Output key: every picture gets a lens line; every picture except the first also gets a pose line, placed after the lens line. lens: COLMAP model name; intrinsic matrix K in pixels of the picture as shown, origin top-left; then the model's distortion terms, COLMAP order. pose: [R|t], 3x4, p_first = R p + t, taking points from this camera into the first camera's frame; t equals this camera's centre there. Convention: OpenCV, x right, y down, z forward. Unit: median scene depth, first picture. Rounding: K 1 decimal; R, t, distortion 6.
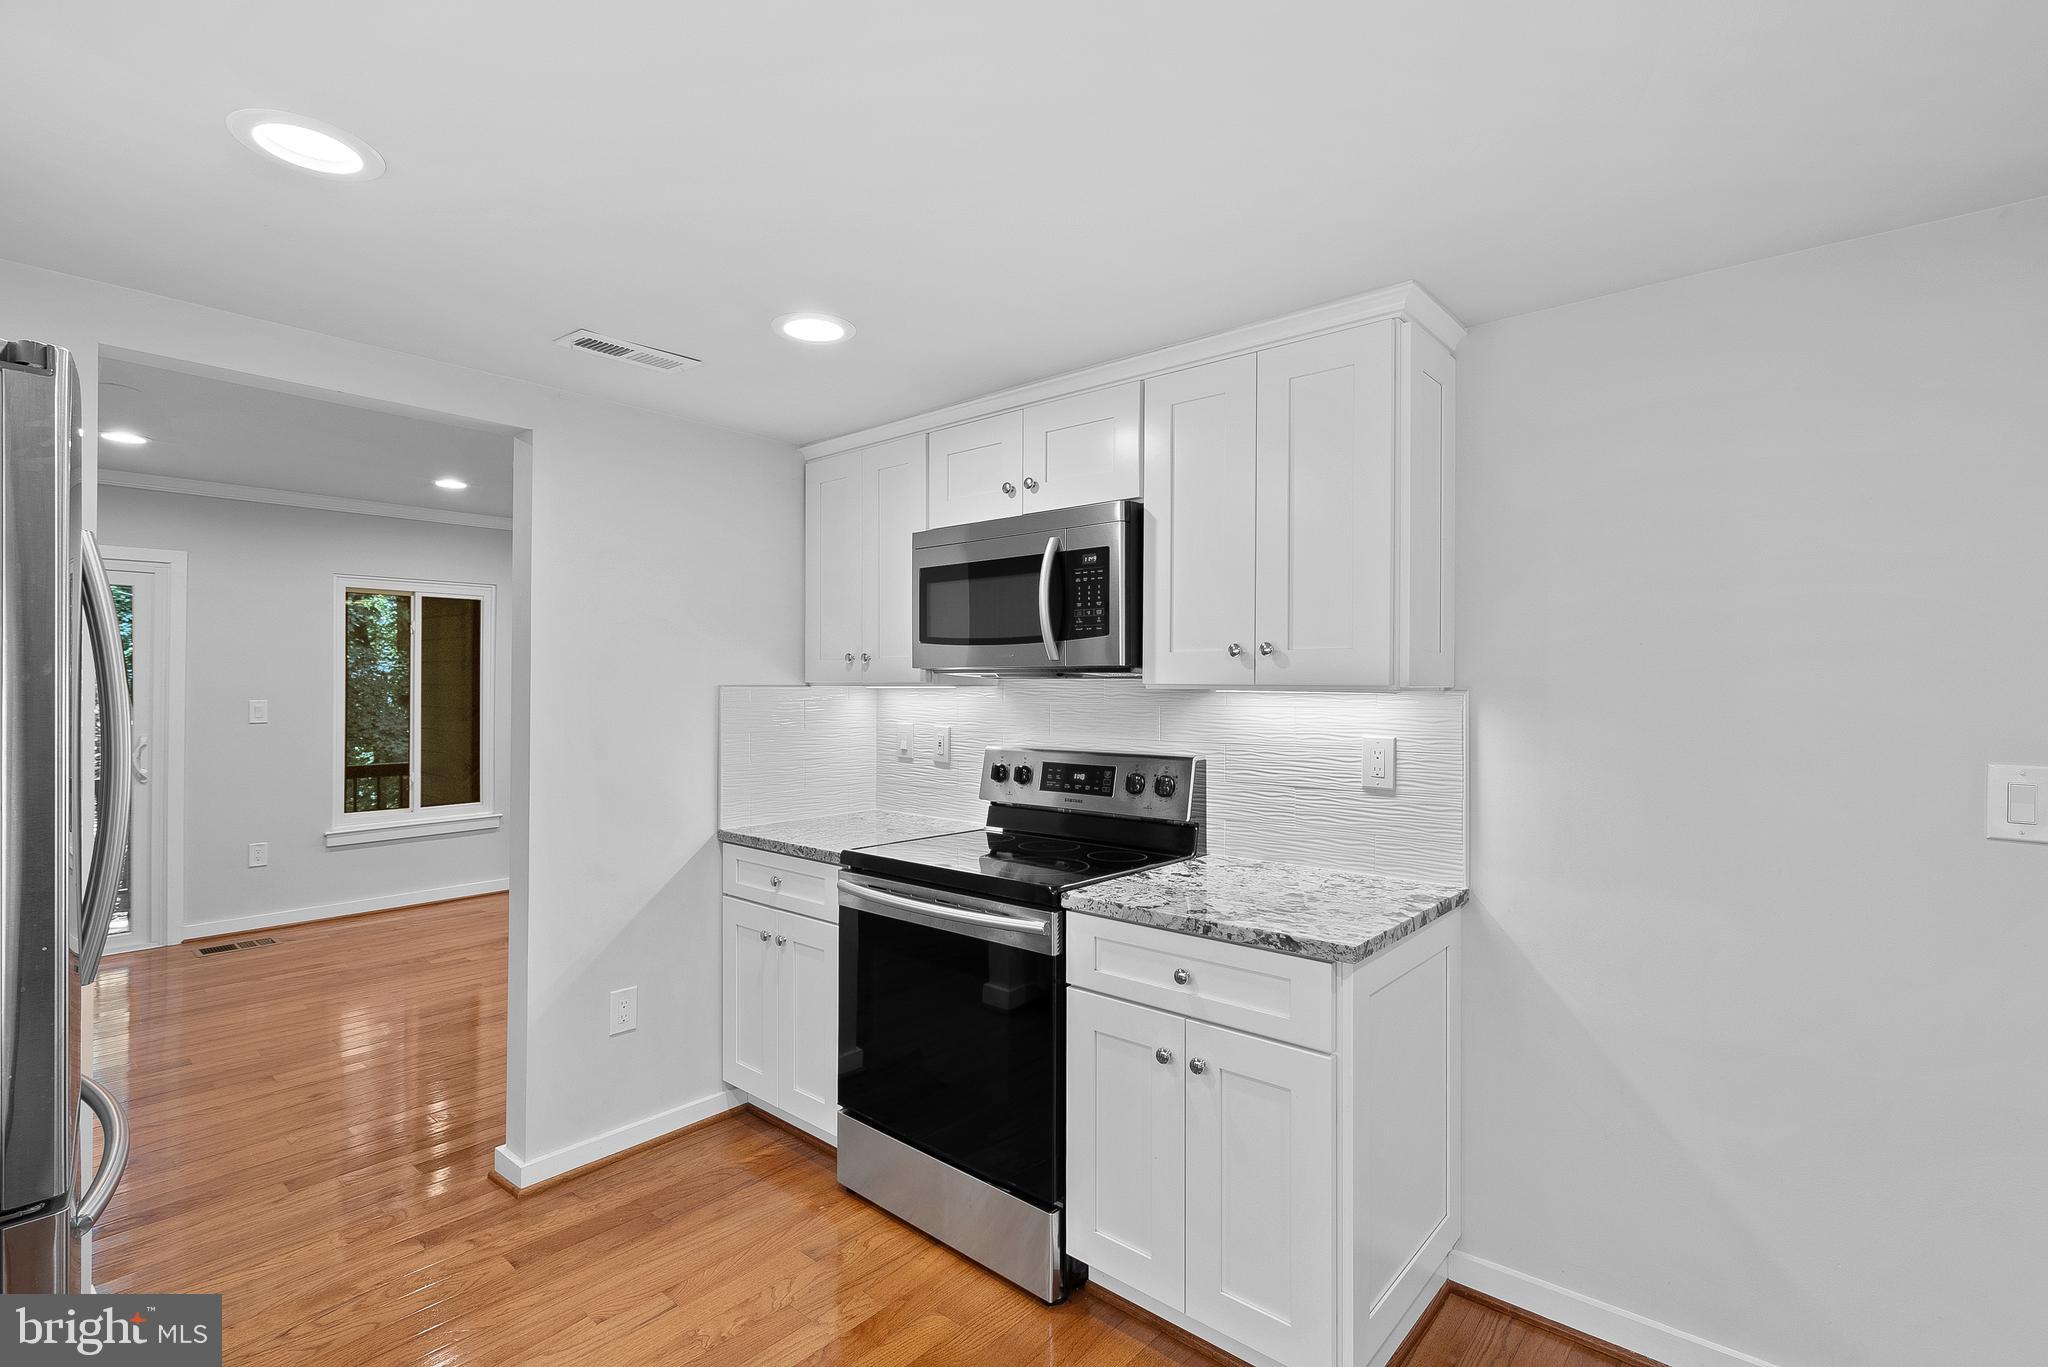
lens RADIAL K [[965.8, 0, 1020.5], [0, 965.8, 681.0], [0, 0, 1]] dist [-0.000361, 0.000175]
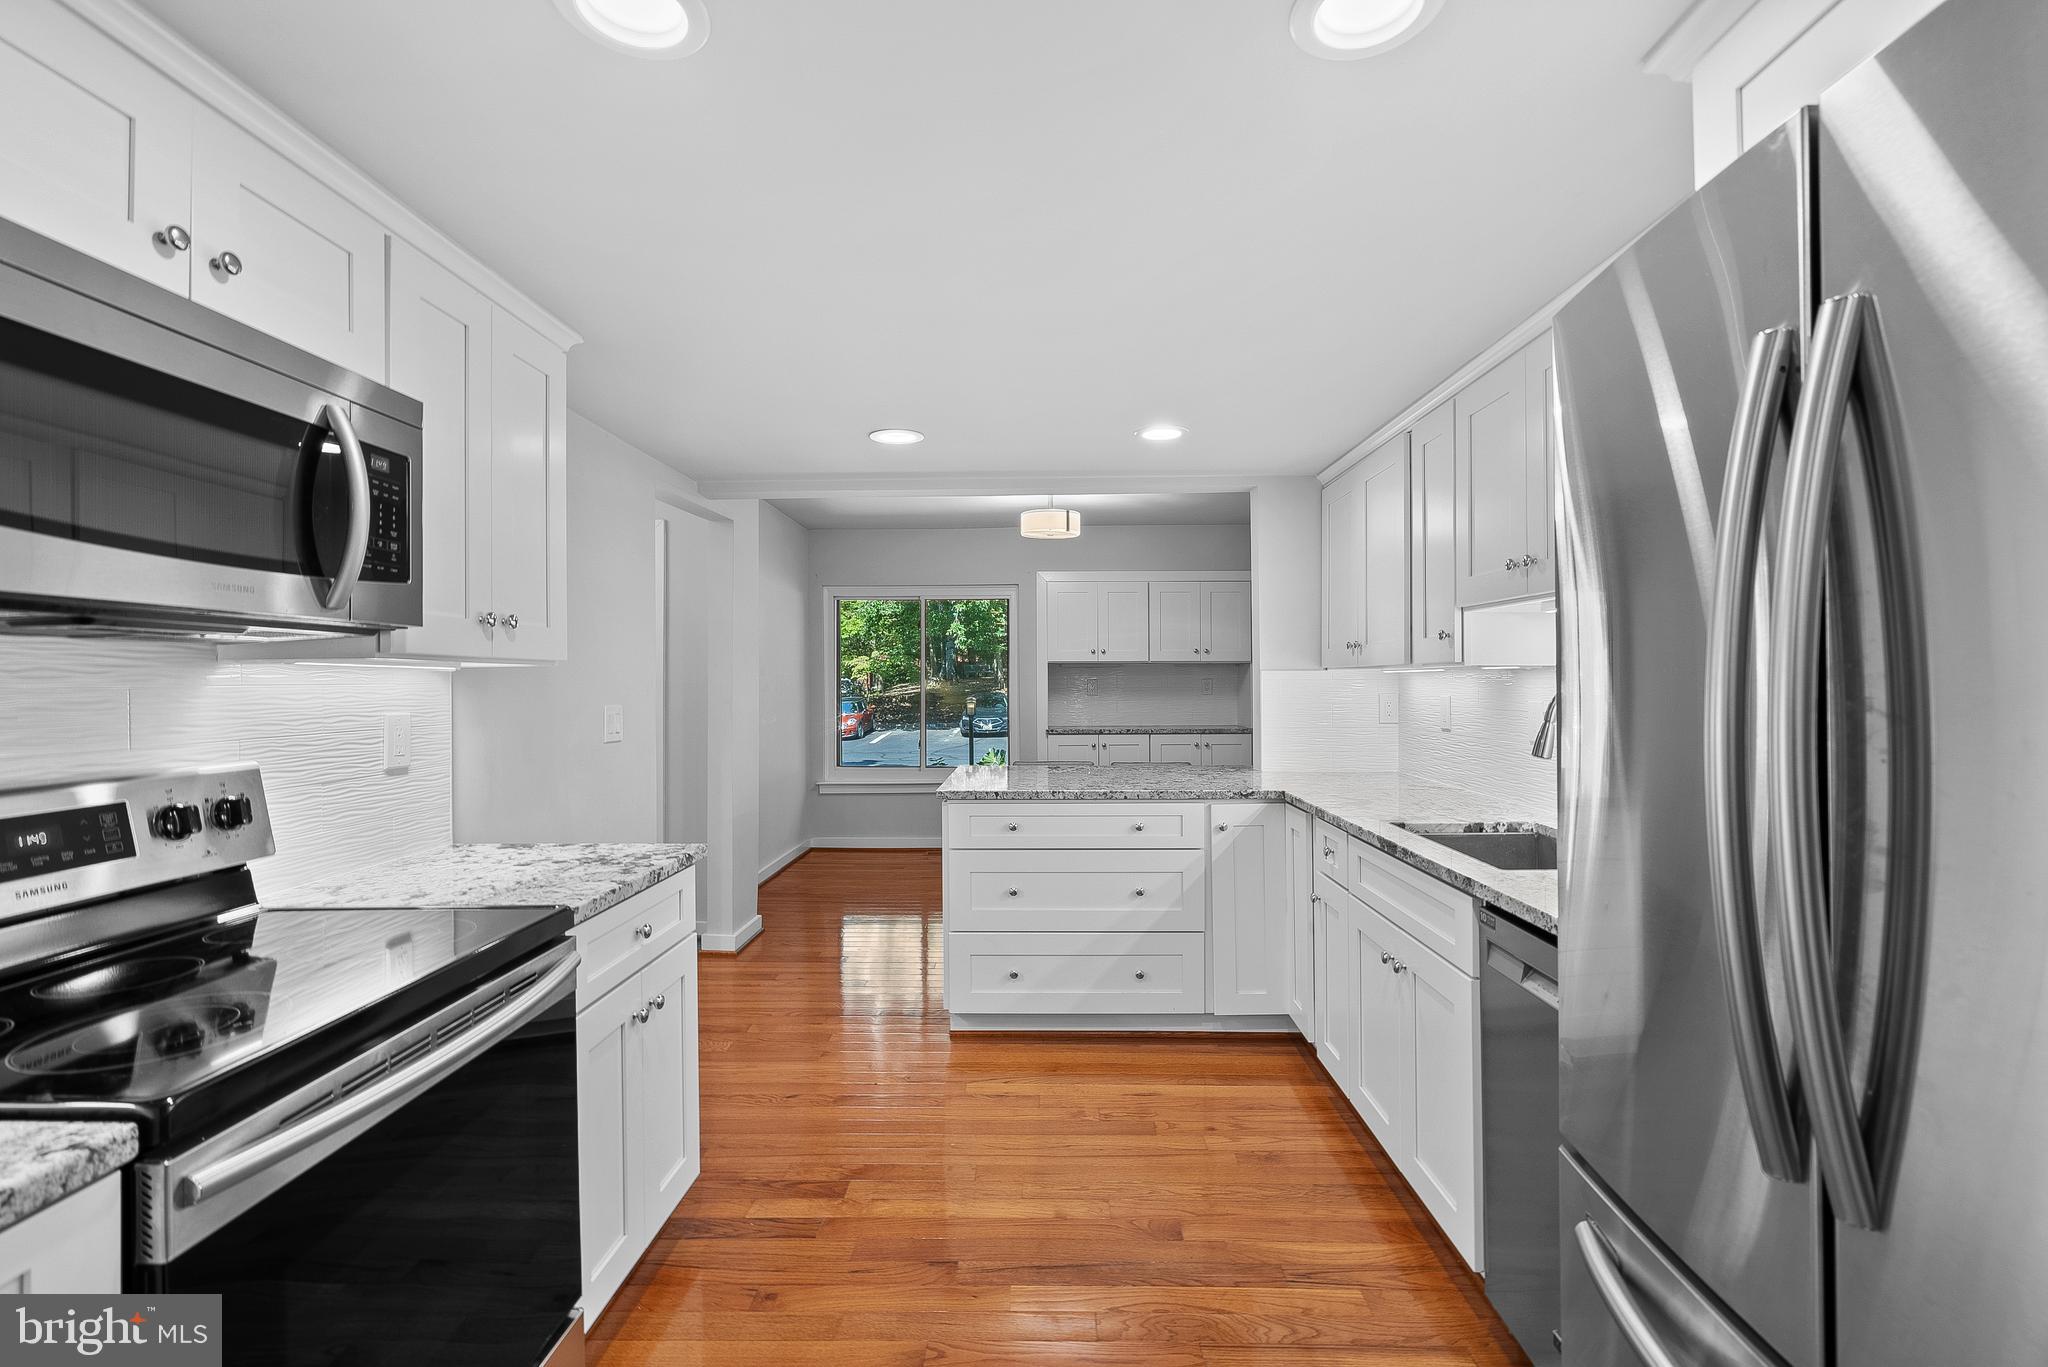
lens RADIAL K [[918.6, 0, 1023.6], [0, 918.6, 674.7], [0, 0, 1]] dist [-0.001501, 0.000247]
pose [[-0.646309, 0.005714, 0.763055, -0.700739], [0.001486, 0.999979, -0.006229, 0.024168], [-0.763075, -0.002892, -0.646304, 1.070984]]
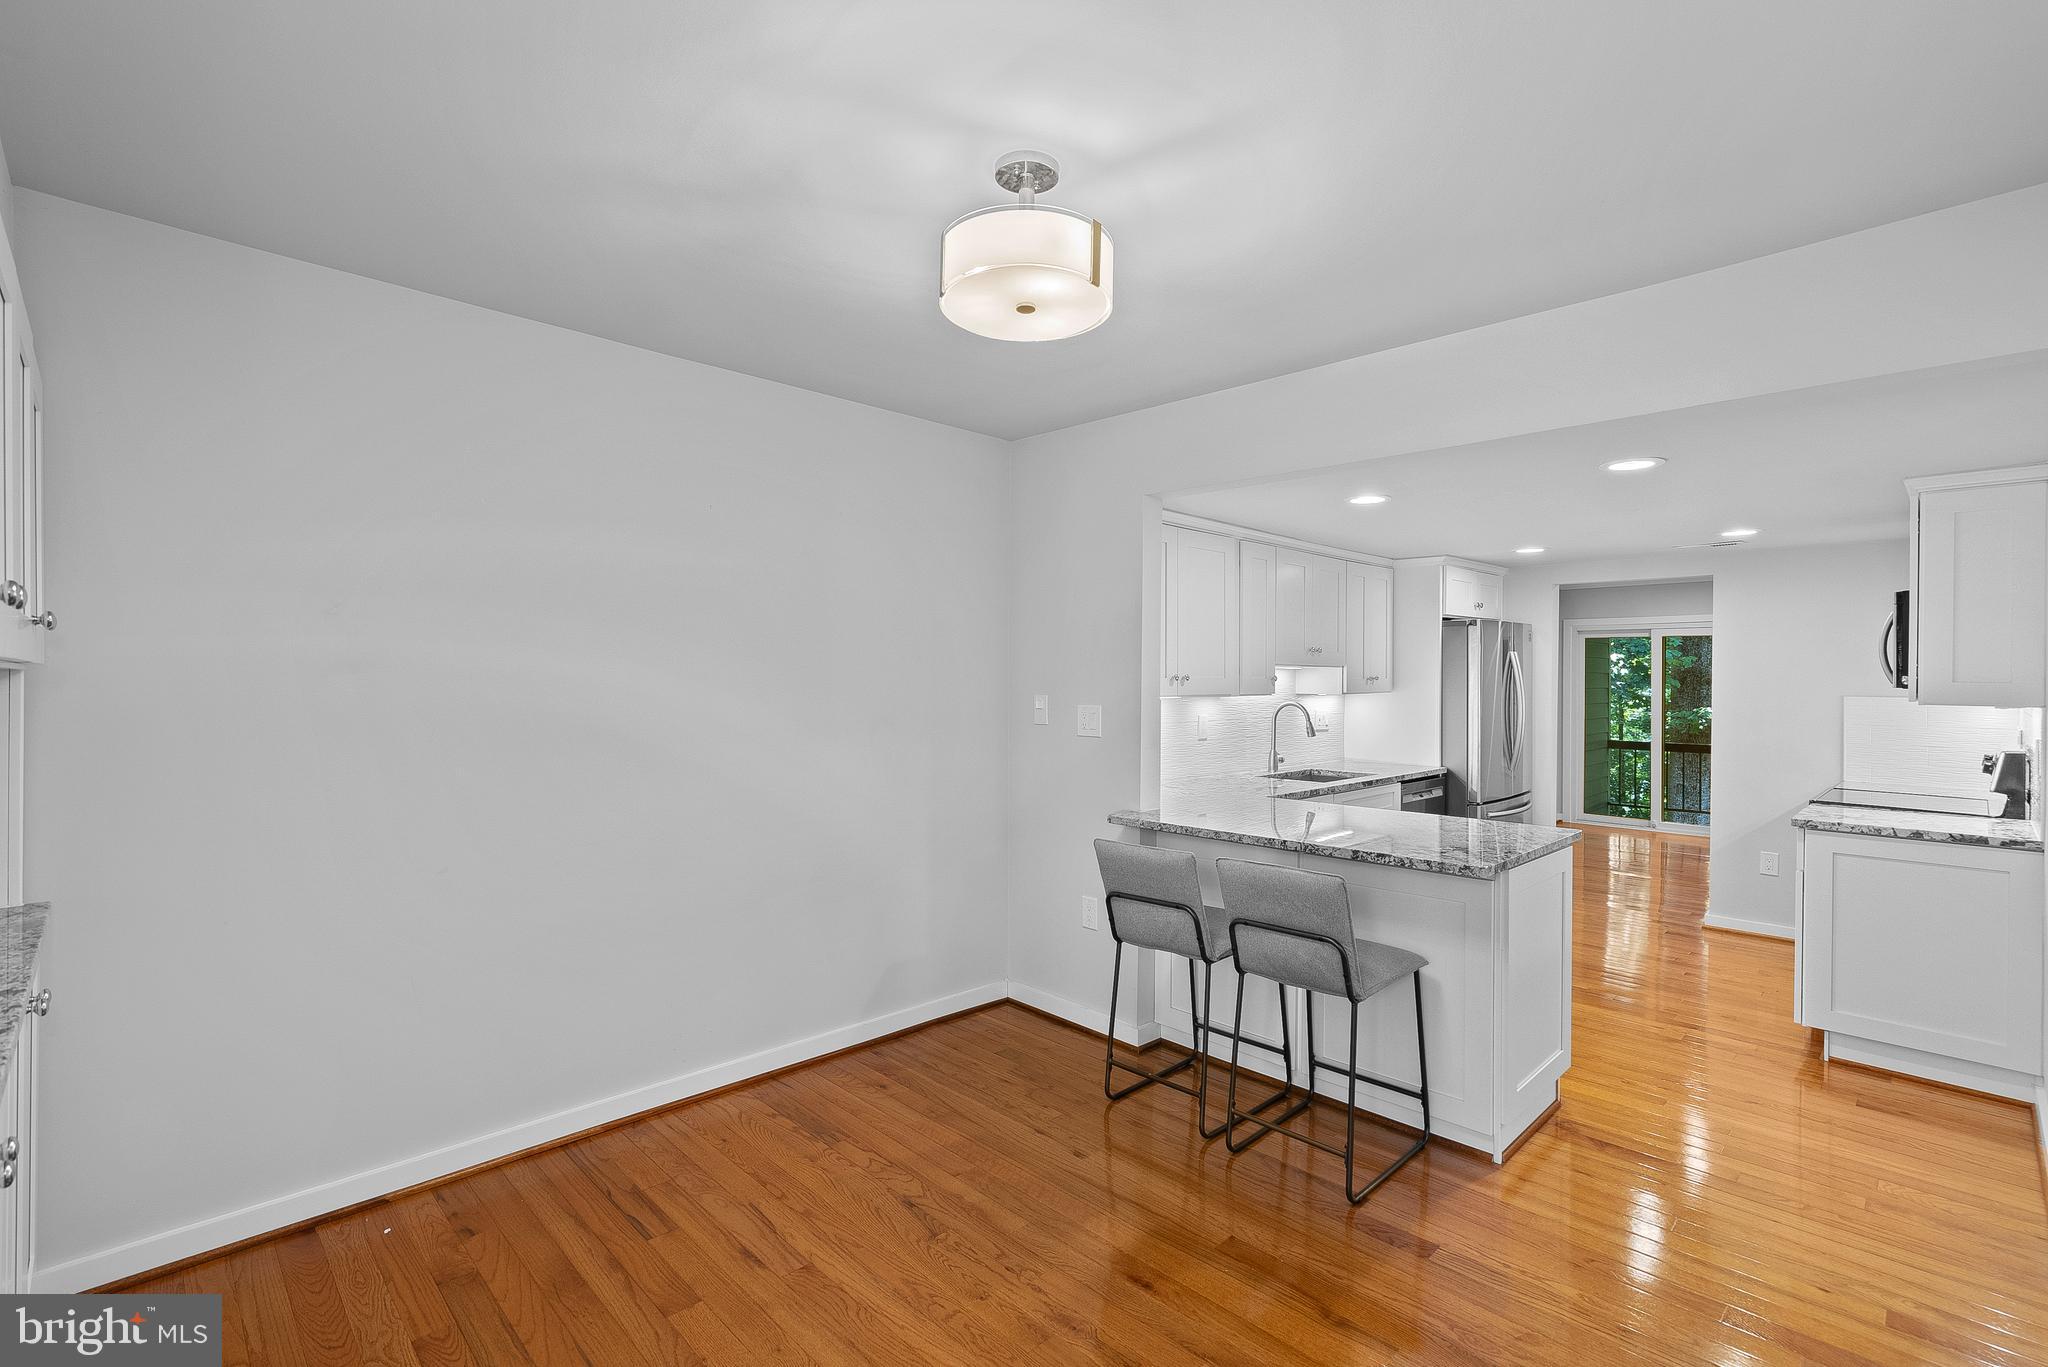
lens RADIAL K [[924.5, 0, 1022.4], [0, 924.5, 676.5], [0, 0, 1]] dist [-0.001833, 0.000551]
pose [[-0.071050, -0.006116, -0.997454, 1.801623], [-0.004232, 0.999974, -0.005830, -0.019930], [0.997464, 0.003807, -0.071074, -0.419017]]
